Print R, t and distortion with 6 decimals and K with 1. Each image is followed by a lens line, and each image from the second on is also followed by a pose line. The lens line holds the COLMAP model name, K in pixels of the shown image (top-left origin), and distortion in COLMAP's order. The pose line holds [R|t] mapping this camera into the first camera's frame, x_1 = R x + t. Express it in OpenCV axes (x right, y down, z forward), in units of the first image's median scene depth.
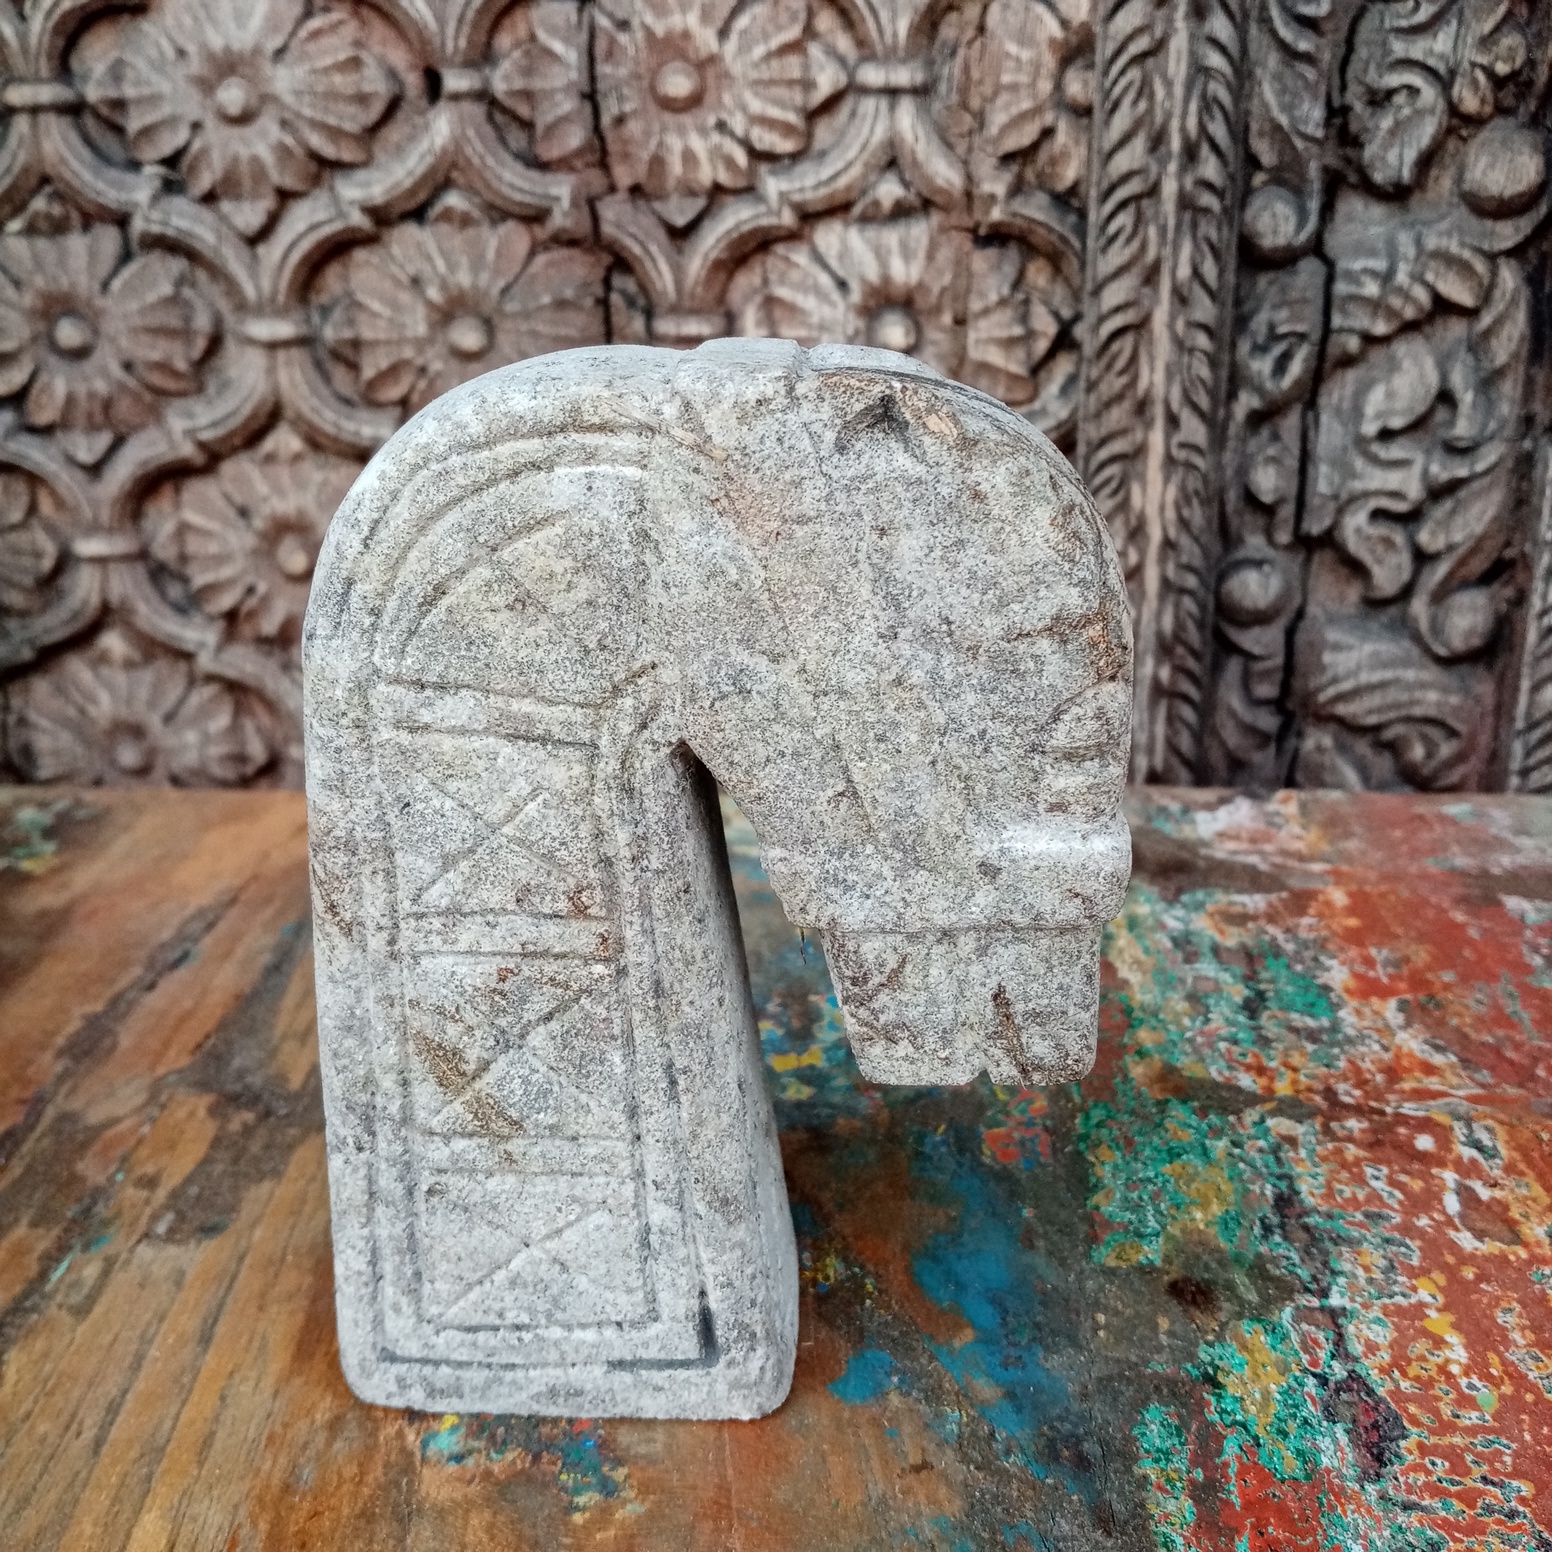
lens RADIAL K [[1671.4, 0, 759.5], [0, 1671.4, 765.6], [0, 0, 1]] dist [-0.004839, 0.000000]
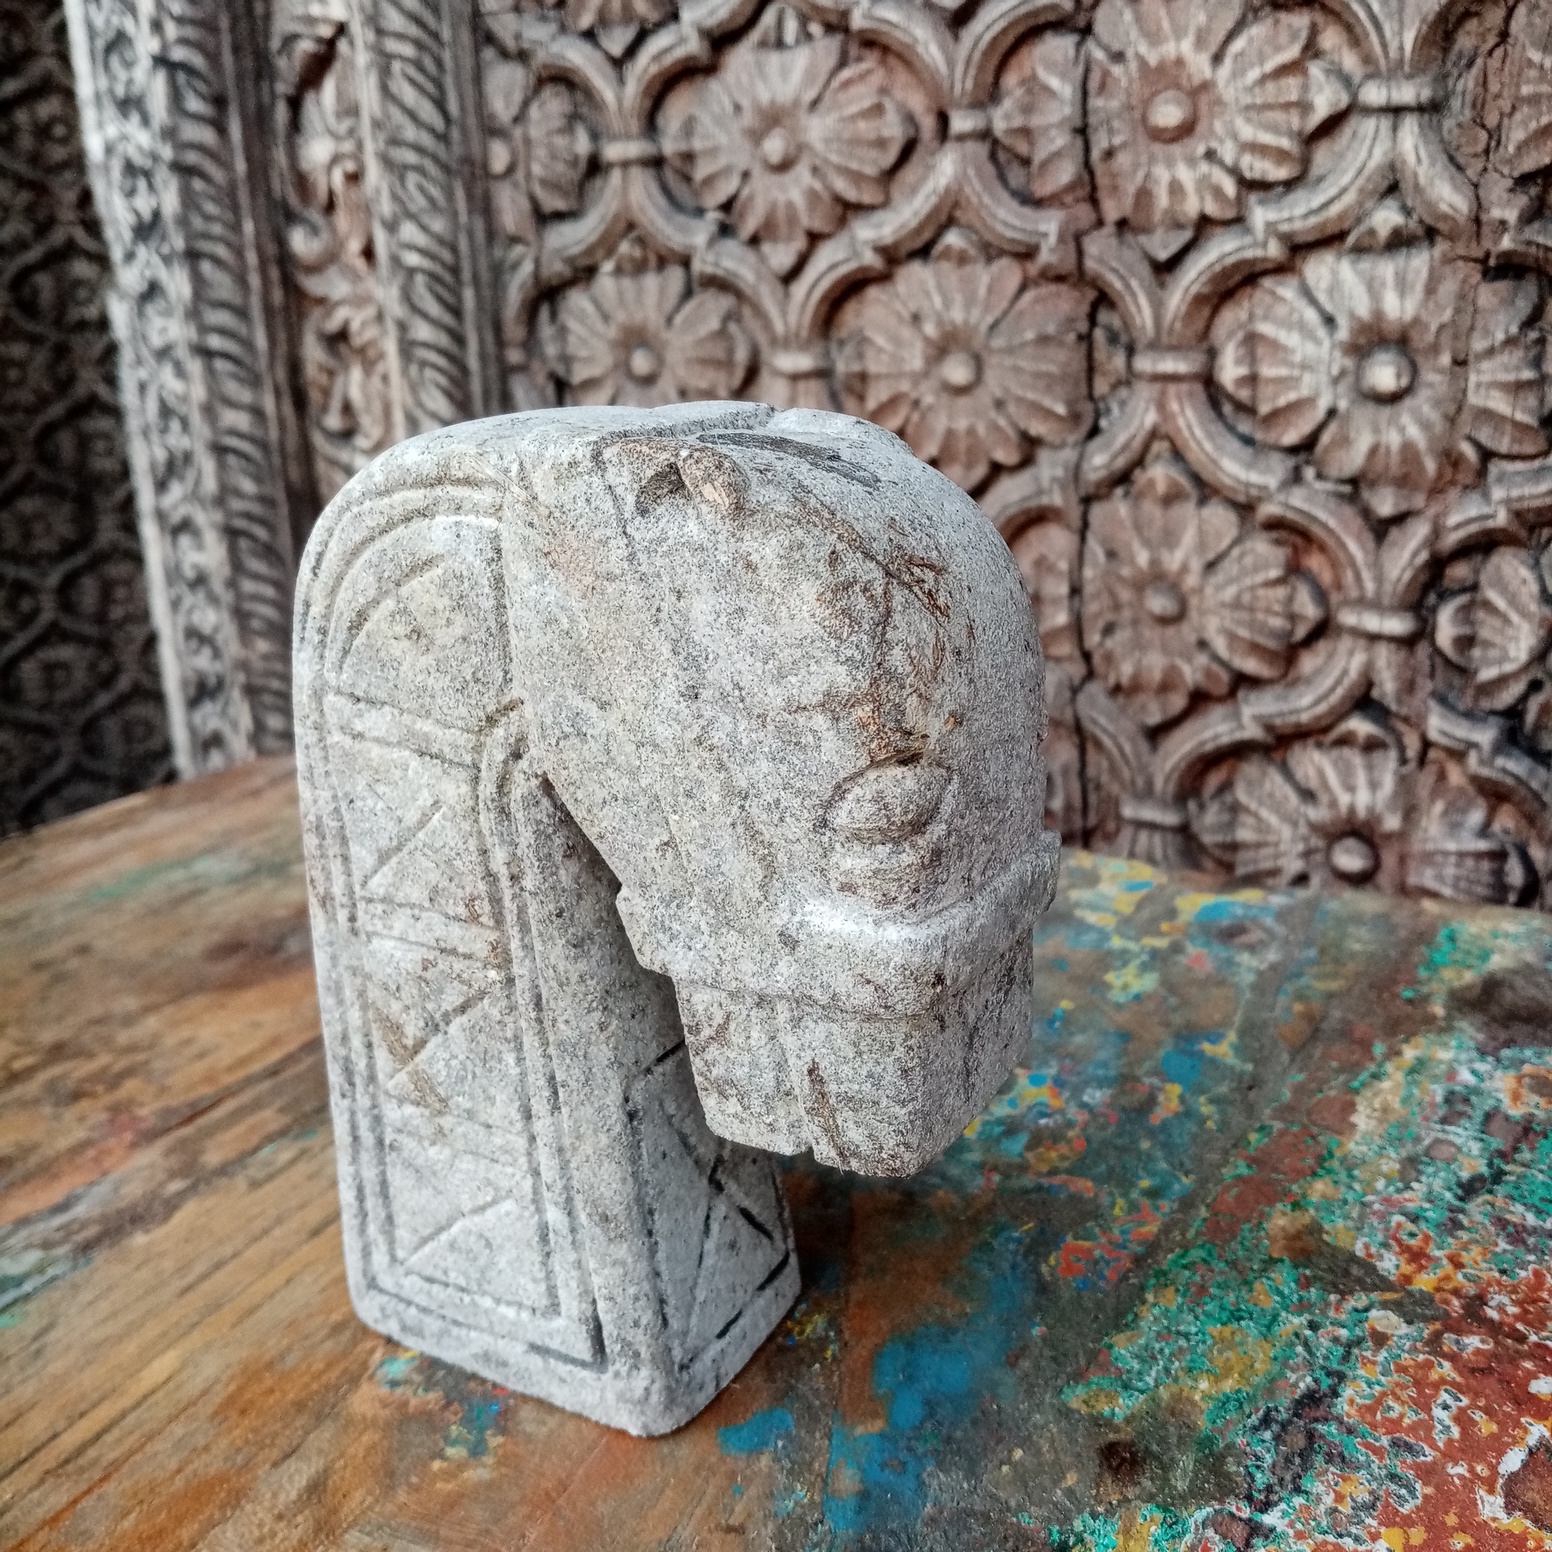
lens RADIAL K [[1671.4, 0, 744.8], [0, 1671.4, 771.8], [0, 0, 1]] dist [-0.004839, 0.000000]
pose [[0.873407, 0.125656, -0.470500, 0.255536], [-0.128196, 0.991387, 0.026792, -0.027814], [0.469814, 0.036916, 0.881993, 0.053444]]
